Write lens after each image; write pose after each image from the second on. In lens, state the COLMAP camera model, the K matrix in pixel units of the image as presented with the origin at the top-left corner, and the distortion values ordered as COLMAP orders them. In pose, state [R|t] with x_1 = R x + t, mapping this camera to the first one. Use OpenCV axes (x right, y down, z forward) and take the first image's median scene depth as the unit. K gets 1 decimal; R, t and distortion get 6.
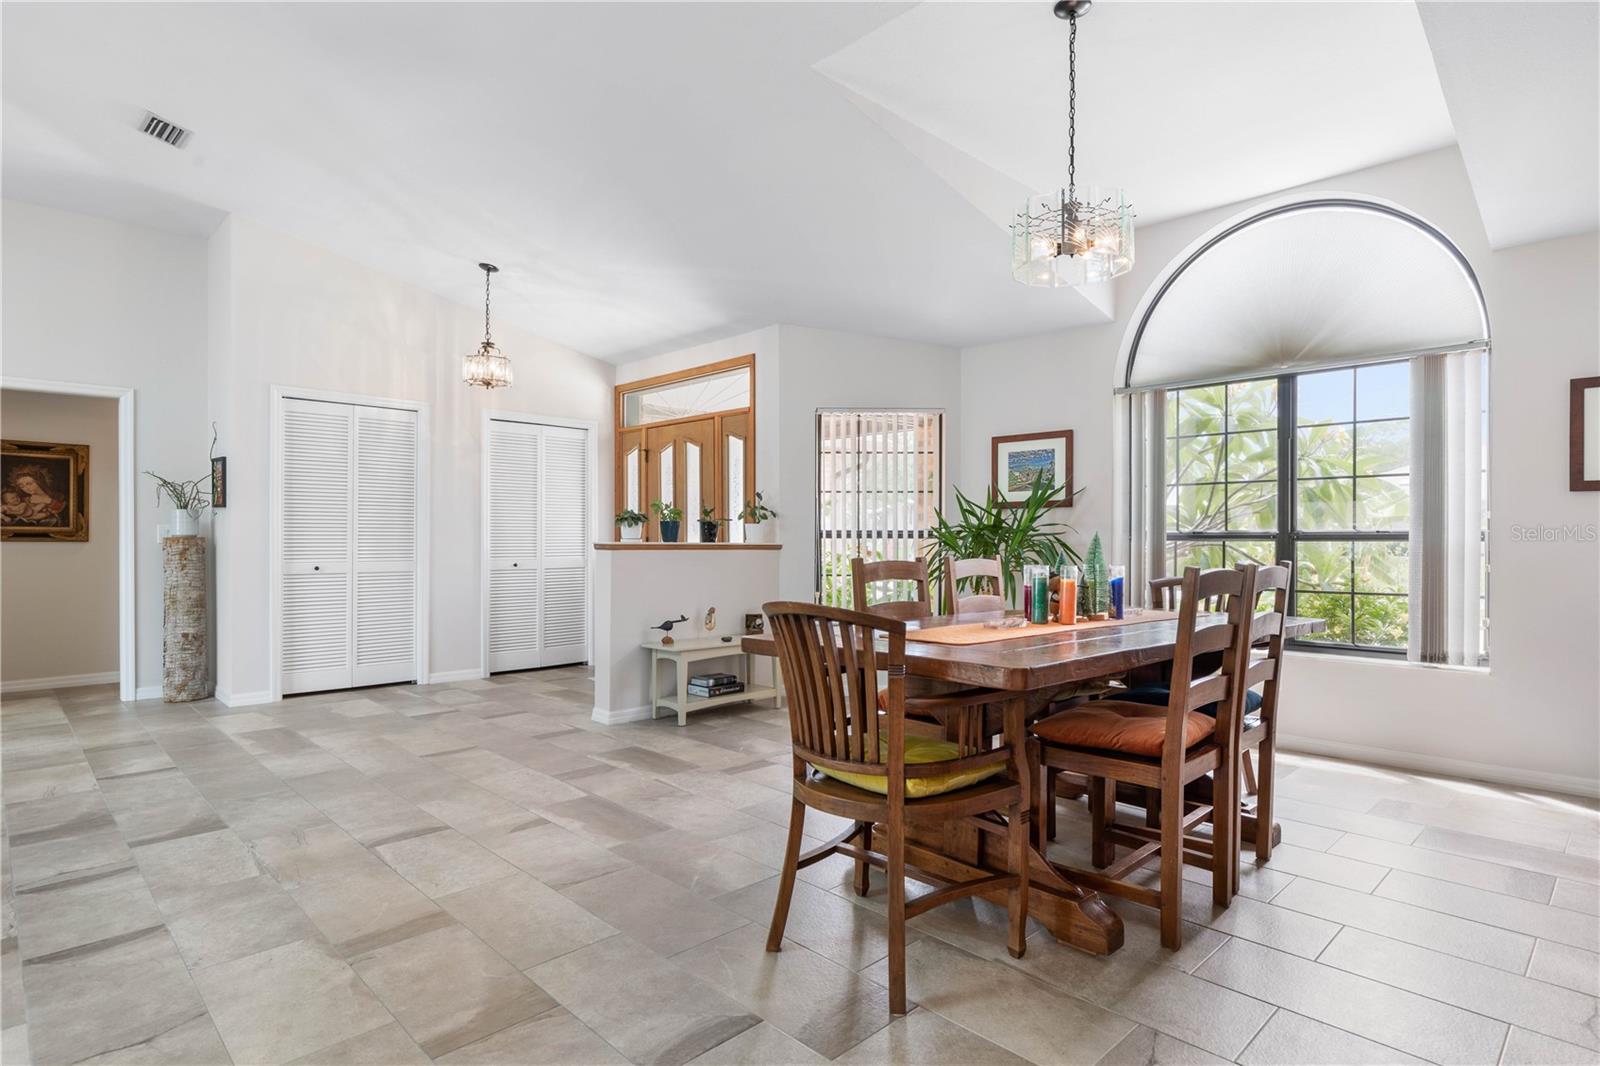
lens RADIAL K [[828.4, 0, 838.0], [0, 828.4, 539.6], [0, 0, 1]] dist [0.005767, -0.002157]
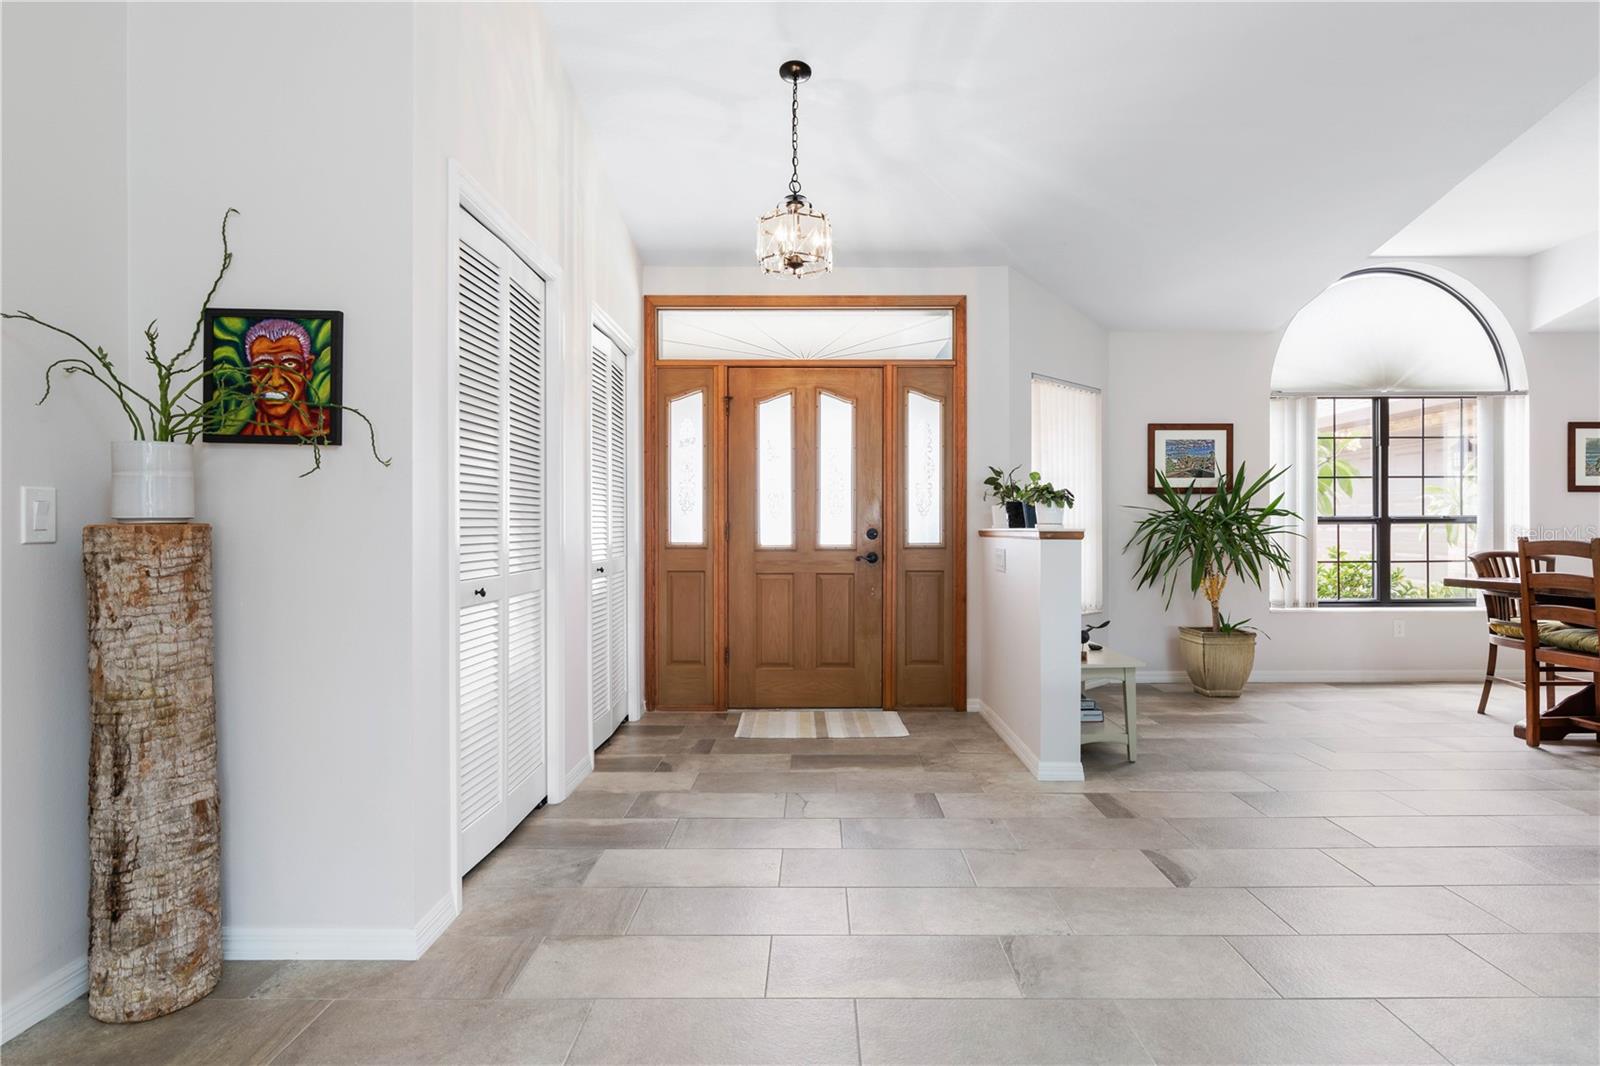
lens RADIAL K [[828.4, 0, 803.6], [0, 828.4, 523.3], [0, 0, 1]] dist [0.005767, -0.002157]
pose [[0.717197, -0.001998, 0.696867, -0.844391], [0.005696, 0.999979, -0.002996, -0.000412], [-0.696847, 0.006118, 0.717194, 0.574331]]
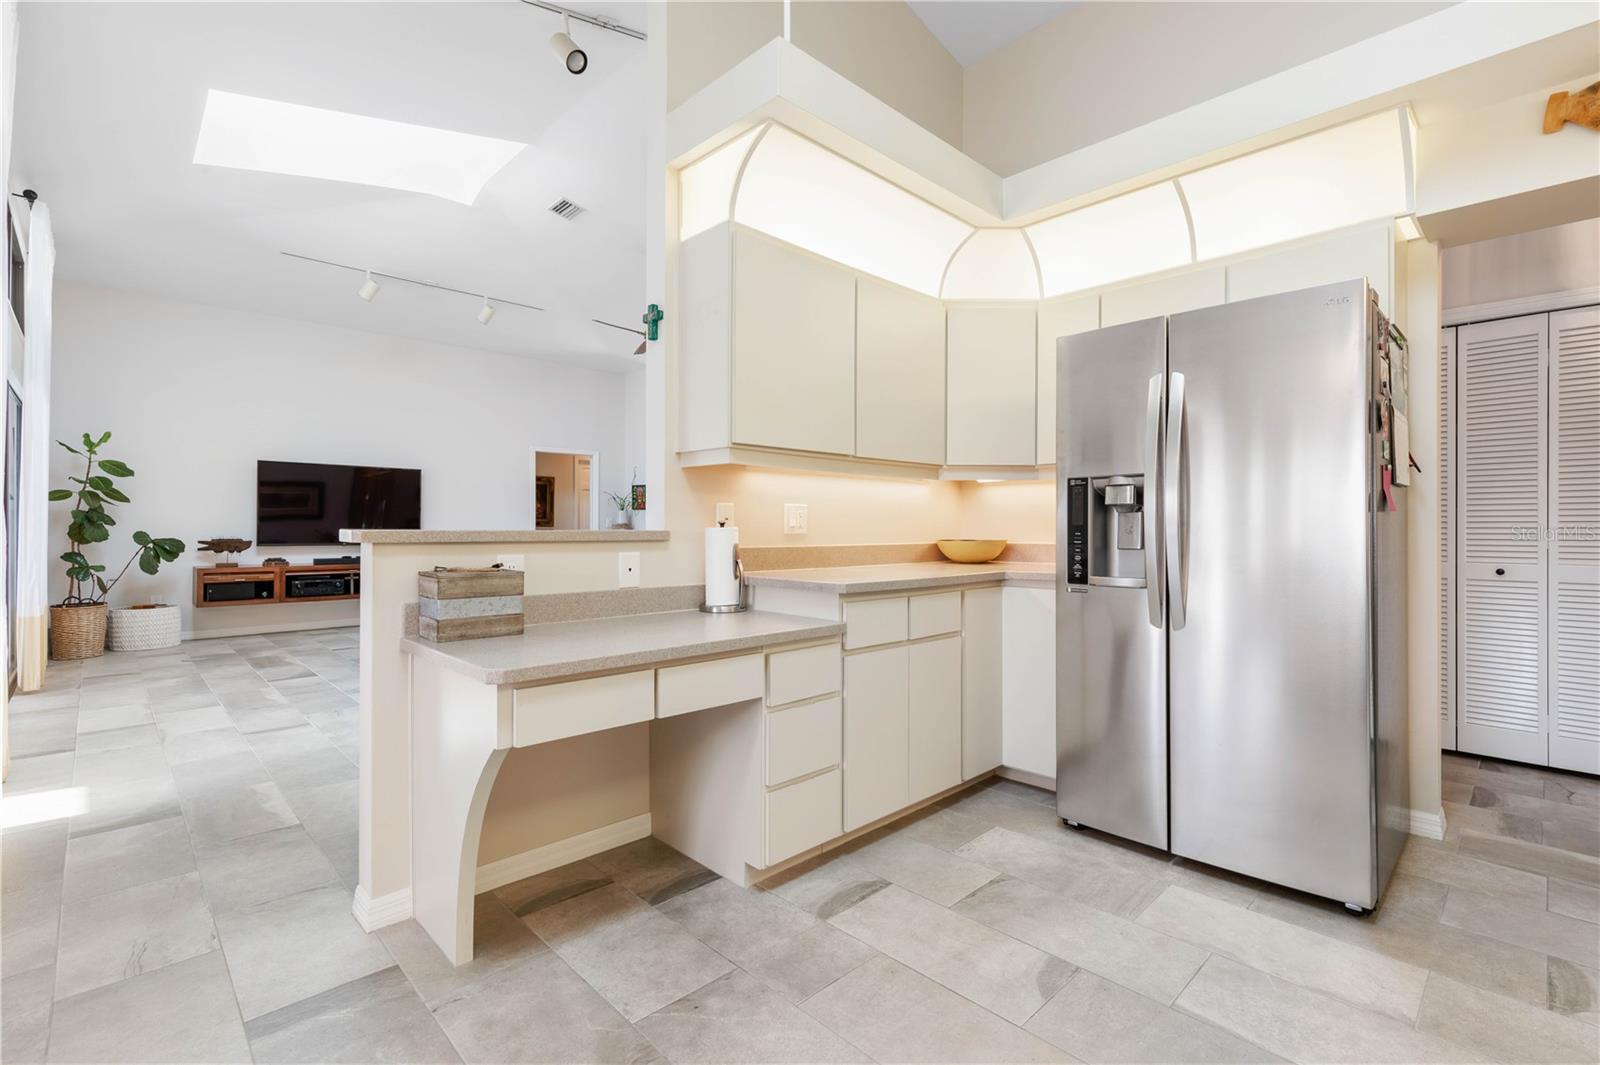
lens RADIAL K [[728.7, 0, 830.1], [0, 728.7, 526.0], [0, 0, 1]] dist [-0.002351, 0.003809]
pose [[0.999721, 0.002747, -0.023450, -0.240461], [-0.002844, 0.999988, -0.004109, 0.007120], [0.023439, 0.004175, 0.999717, -0.775027]]
